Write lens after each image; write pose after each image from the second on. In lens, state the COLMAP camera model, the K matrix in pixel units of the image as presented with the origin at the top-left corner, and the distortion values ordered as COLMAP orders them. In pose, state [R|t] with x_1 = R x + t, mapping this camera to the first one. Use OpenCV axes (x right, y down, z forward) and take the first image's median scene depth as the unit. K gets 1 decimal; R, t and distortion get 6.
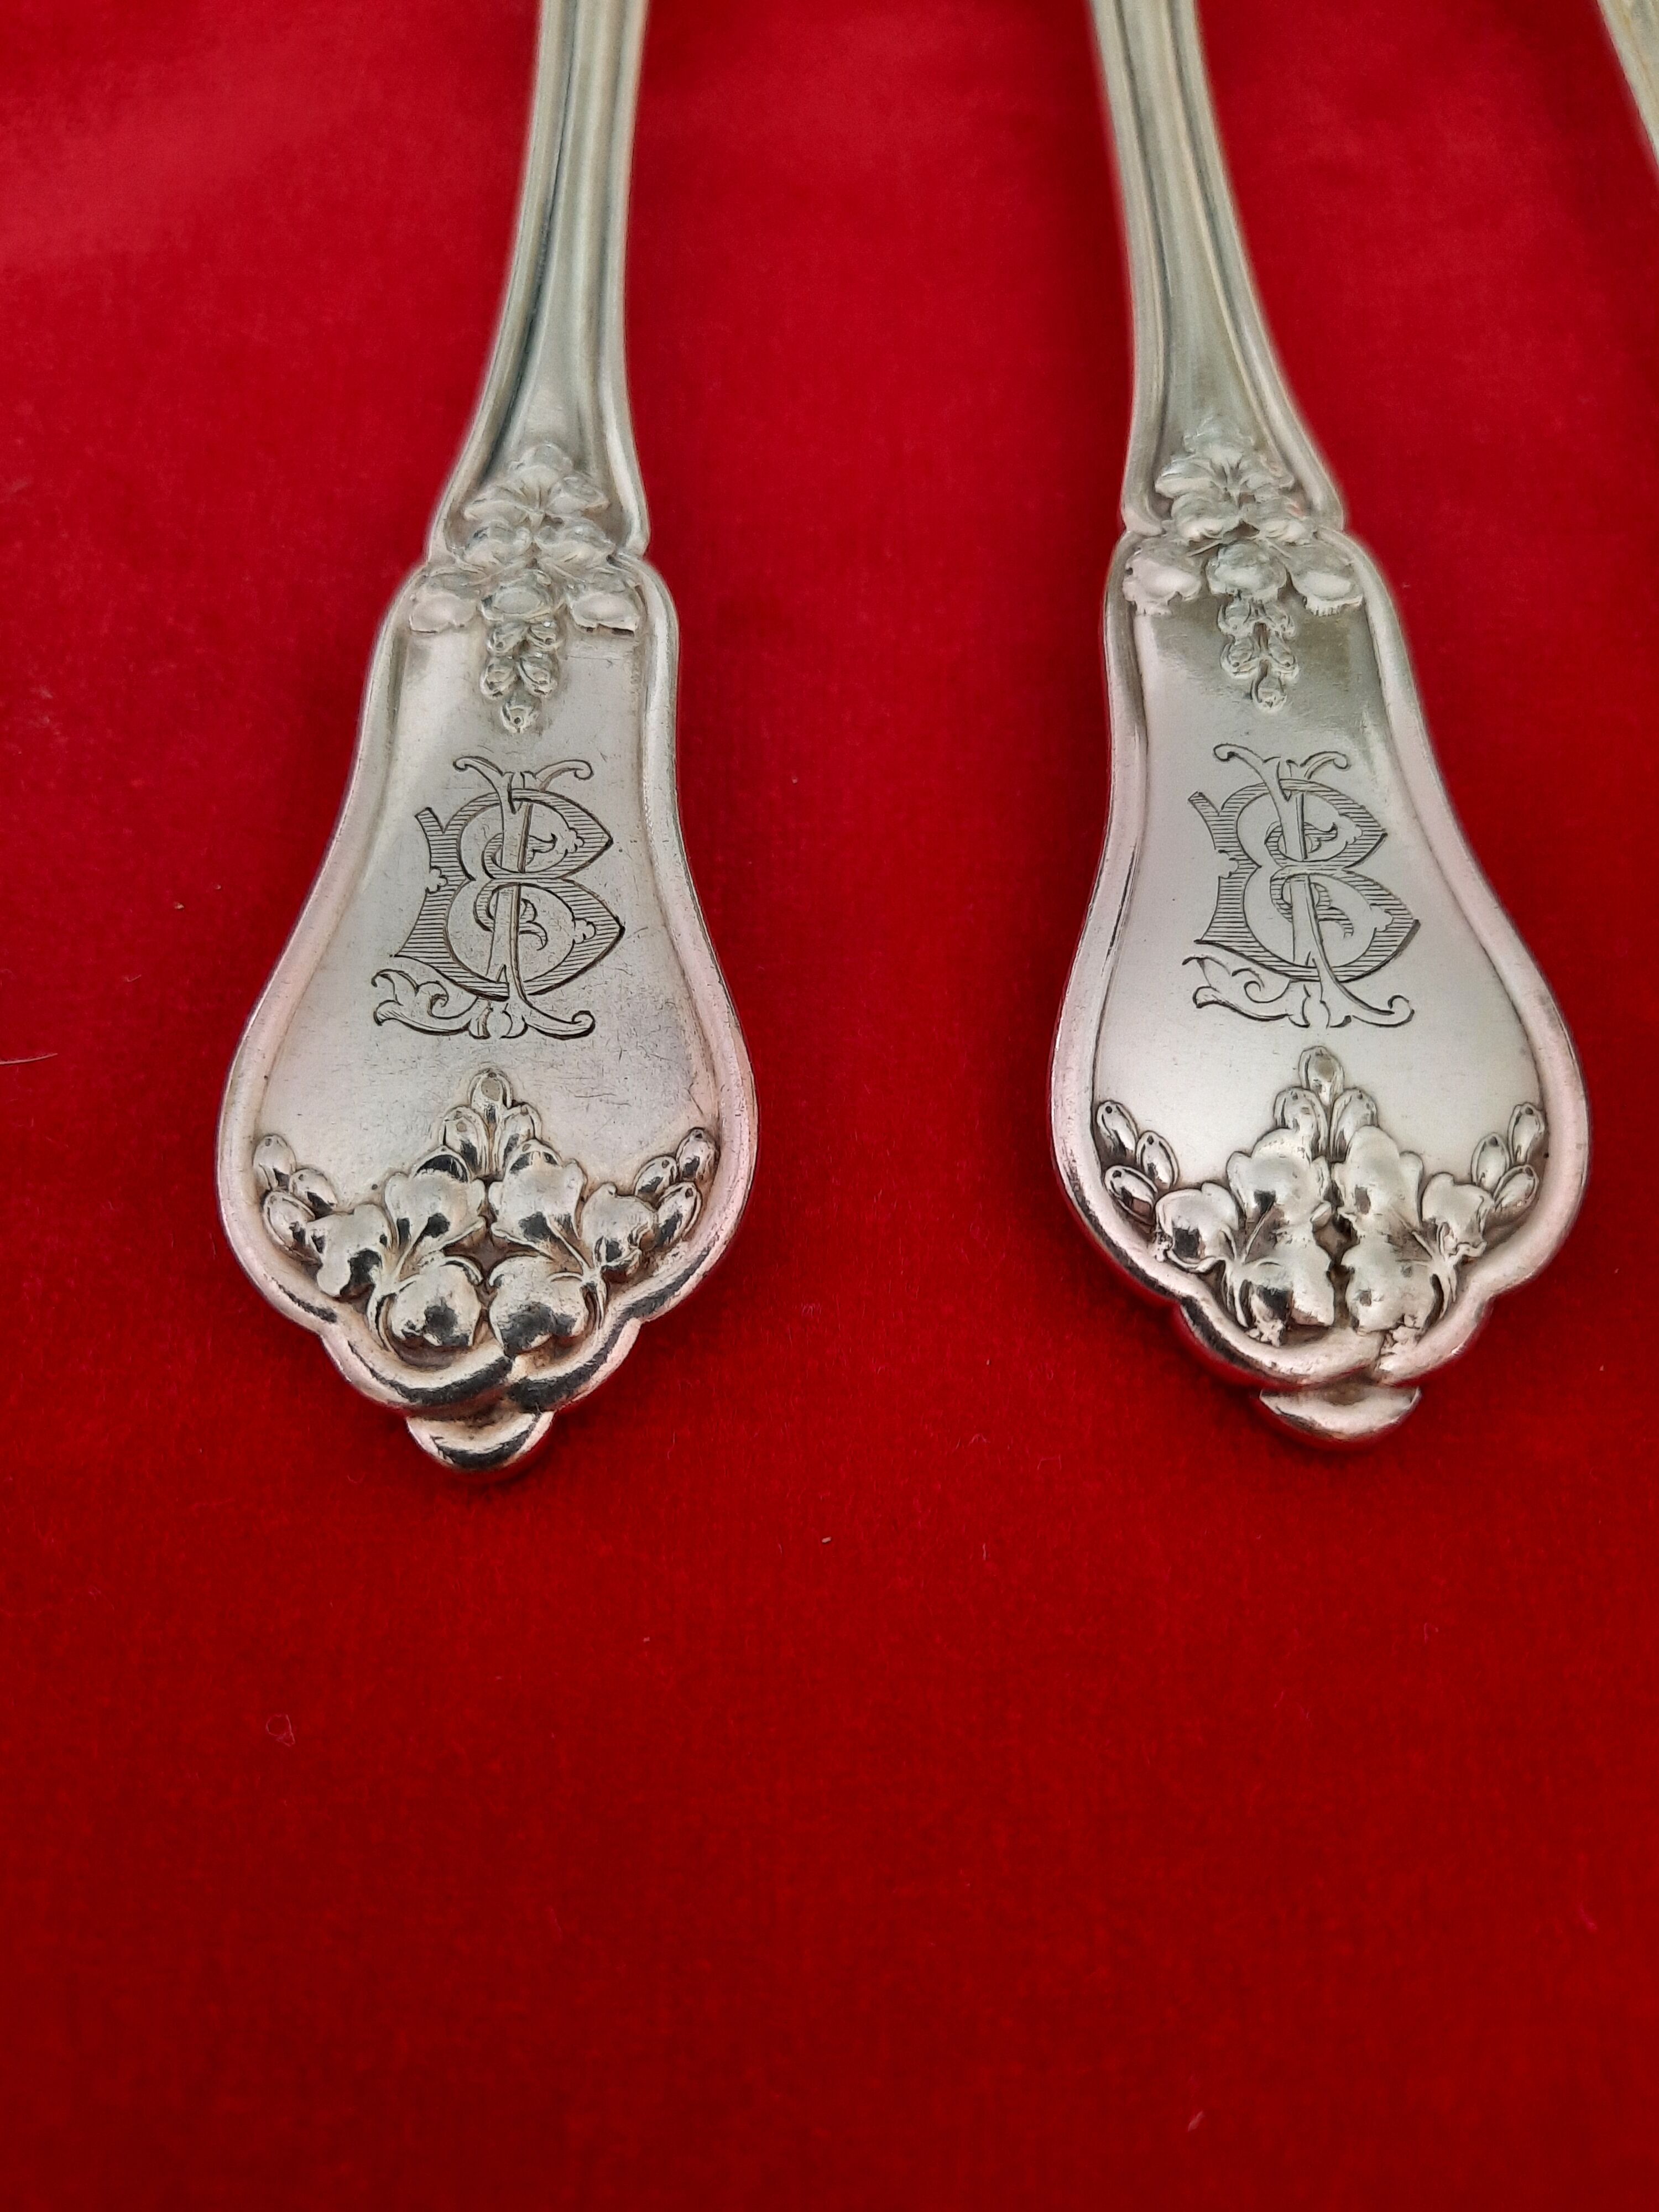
lens RADIAL K [[1631.0, 0, 858.9], [0, 1631.0, 1113.9], [0, 0, 1]] dist [0.035733, -0.084686]
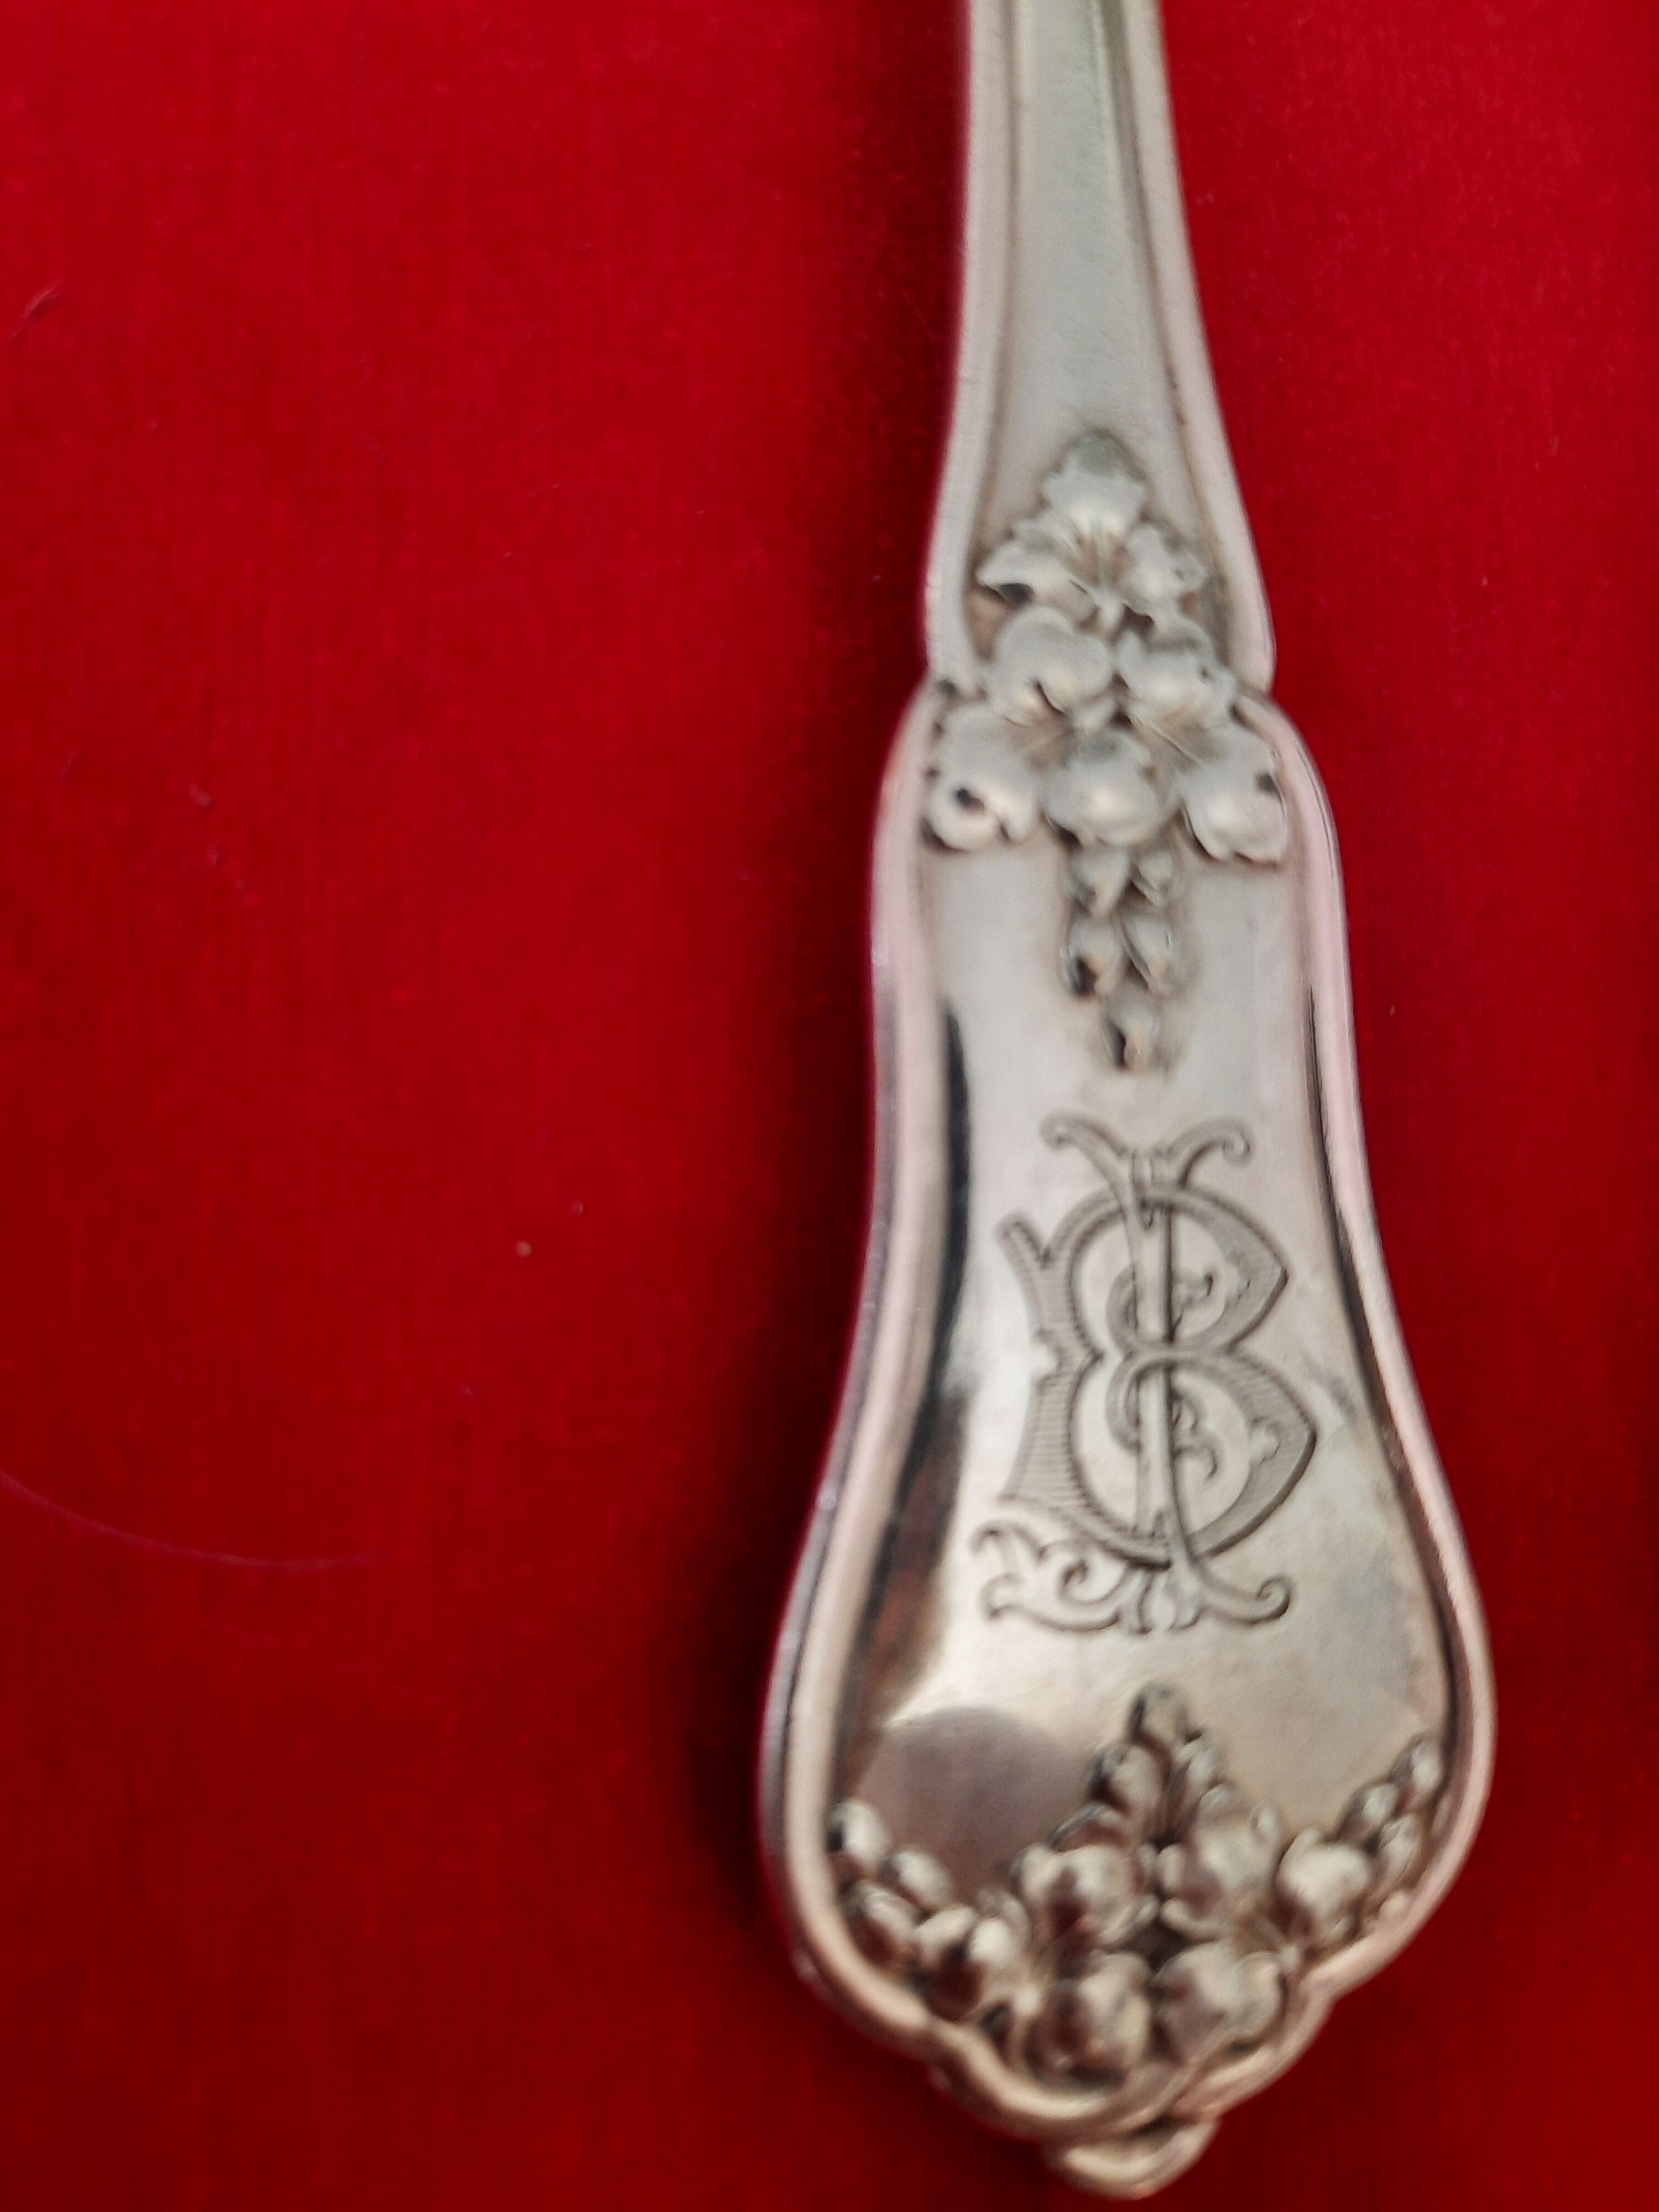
lens RADIAL K [[1631.0, 0, 858.9], [0, 1631.0, 1113.9], [0, 0, 1]] dist [0.035733, -0.084686]
pose [[0.977298, 0.012761, 0.211486, -0.468412], [-0.089212, 0.930167, 0.356132, -0.454718], [-0.192173, -0.366914, 0.910189, 0.466279]]
